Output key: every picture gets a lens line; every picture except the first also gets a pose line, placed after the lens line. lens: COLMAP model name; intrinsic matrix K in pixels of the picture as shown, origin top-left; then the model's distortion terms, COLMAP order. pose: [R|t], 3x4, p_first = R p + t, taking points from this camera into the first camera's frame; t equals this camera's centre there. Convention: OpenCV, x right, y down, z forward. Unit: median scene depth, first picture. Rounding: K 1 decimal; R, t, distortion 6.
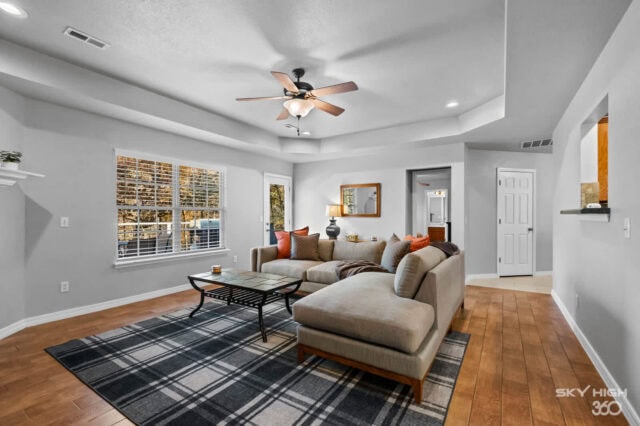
lens RADIAL K [[278.2, 0, 314.3], [0, 278.2, 215.6], [0, 0, 1]] dist [0.002001, -0.000345]
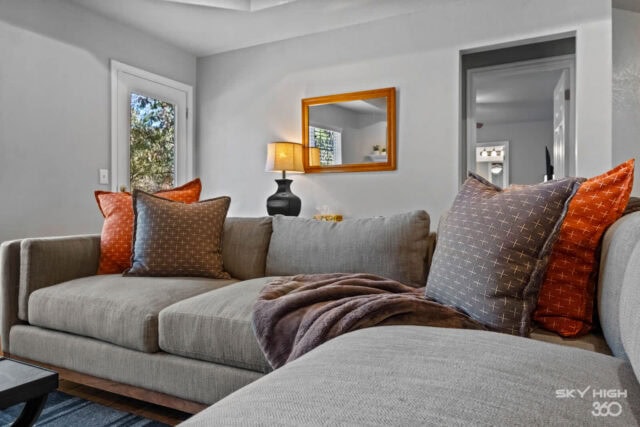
lens RADIAL K [[430.4, 0, 320.9], [0, 430.4, 209.4], [0, 0, 1]] dist [0.009357, 0.002212]
pose [[0.994866, -0.003264, 0.101153, 0.077738], [0.002729, 0.999982, 0.005427, 0.078134], [-0.101169, -0.005123, 0.994856, 0.477529]]
